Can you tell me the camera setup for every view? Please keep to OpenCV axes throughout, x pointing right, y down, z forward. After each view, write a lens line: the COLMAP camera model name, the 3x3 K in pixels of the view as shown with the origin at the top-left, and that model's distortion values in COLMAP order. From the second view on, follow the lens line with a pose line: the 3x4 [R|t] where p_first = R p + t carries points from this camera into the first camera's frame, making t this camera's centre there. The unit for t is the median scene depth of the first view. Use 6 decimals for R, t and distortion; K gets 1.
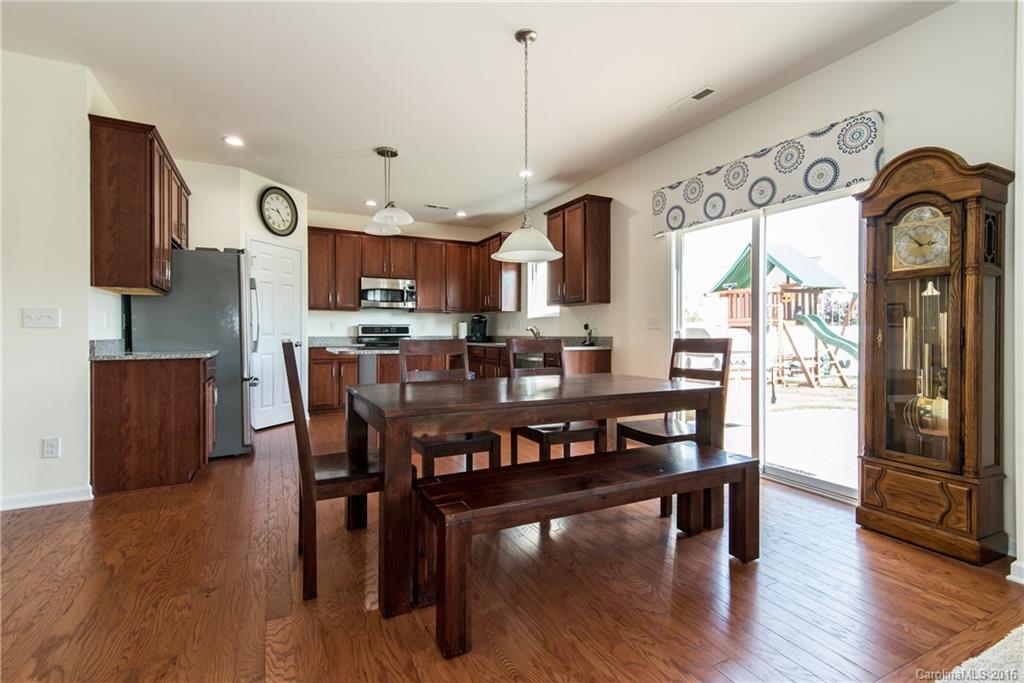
lens RADIAL K [[479.6, 0, 515.7], [0, 479.6, 321.8], [0, 0, 1]] dist [0.003420, 0.000122]
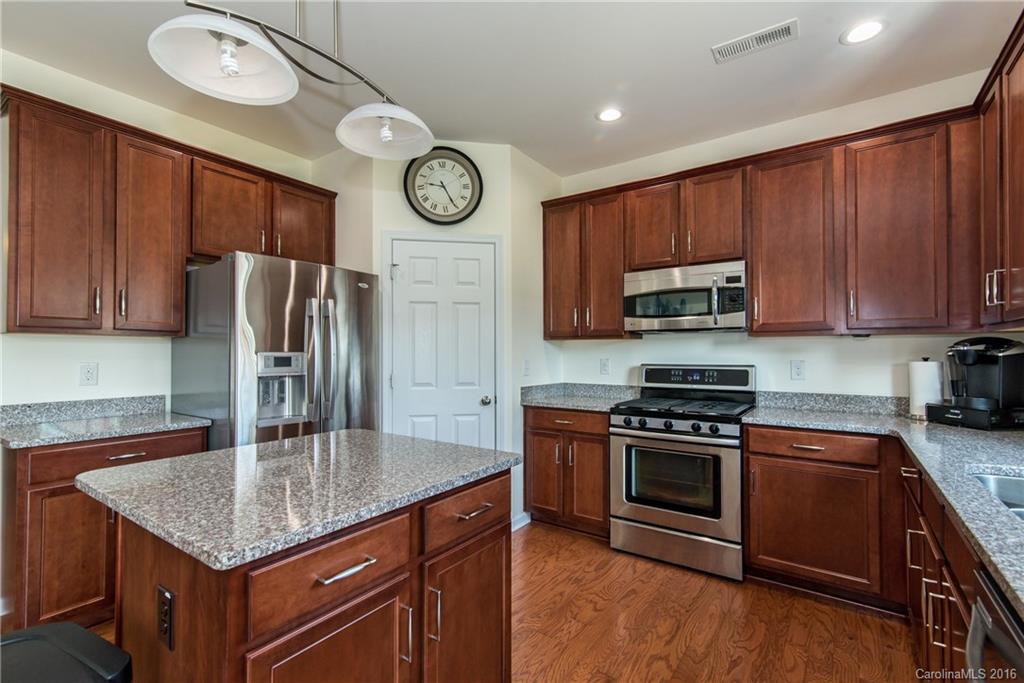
lens RADIAL K [[464.1, 0, 509.6], [0, 464.1, 344.9], [0, 0, 1]] dist [0.018529, -0.000040]
pose [[0.447912, -0.011291, -0.894007, 0.064994], [0.022742, 0.999741, -0.001233, -0.018447], [0.893789, -0.019779, 0.448052, 0.668904]]
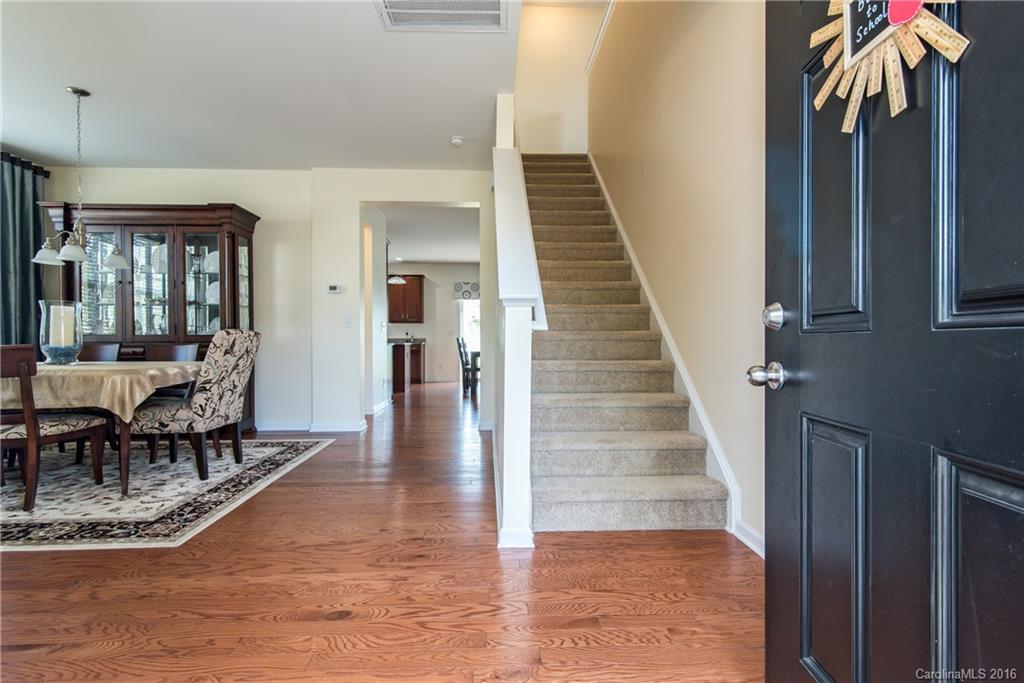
lens RADIAL K [[510.3, 0, 512.0], [0, 510.3, 341.5], [0, 0, 1]] dist [0.014922, 0.000120]
pose [[0.423893, -0.004155, 0.905703, -1.407730], [-0.022181, 0.999642, 0.014968, 0.001134], [-0.905441, -0.026434, 0.423649, -0.305549]]
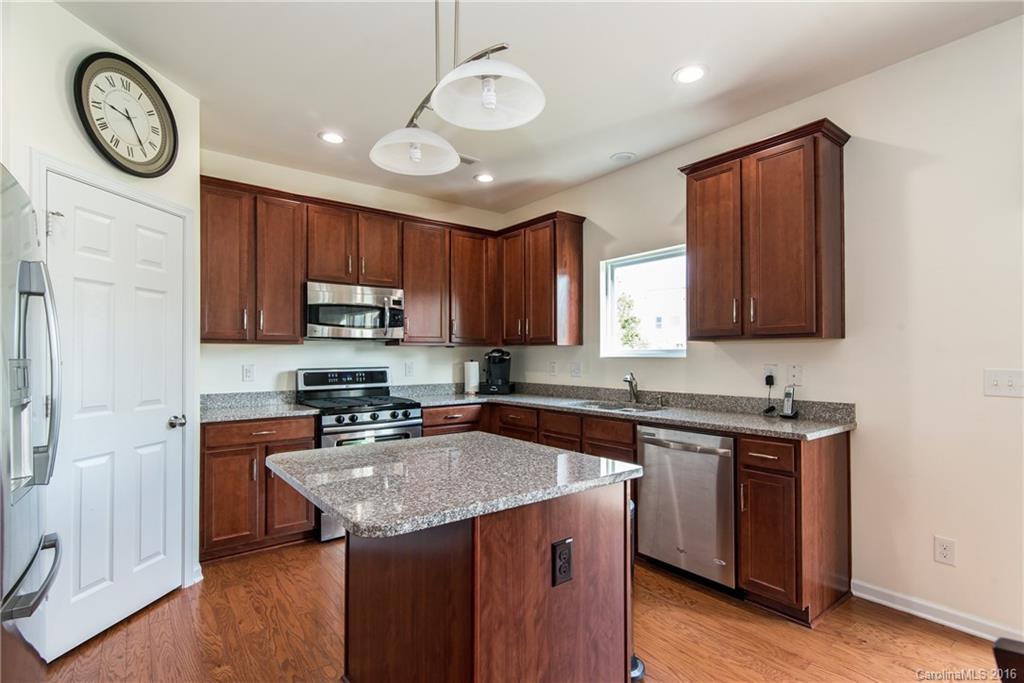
lens RADIAL K [[494.8, 0, 512.0], [0, 494.8, 341.5], [0, 0, 1]] dist [0.004228, -0.000412]
pose [[0.983888, 0.005033, 0.178713, -0.196900], [-0.004473, 0.999984, -0.003539, -0.025076], [-0.178728, 0.002682, 0.983895, 0.420488]]
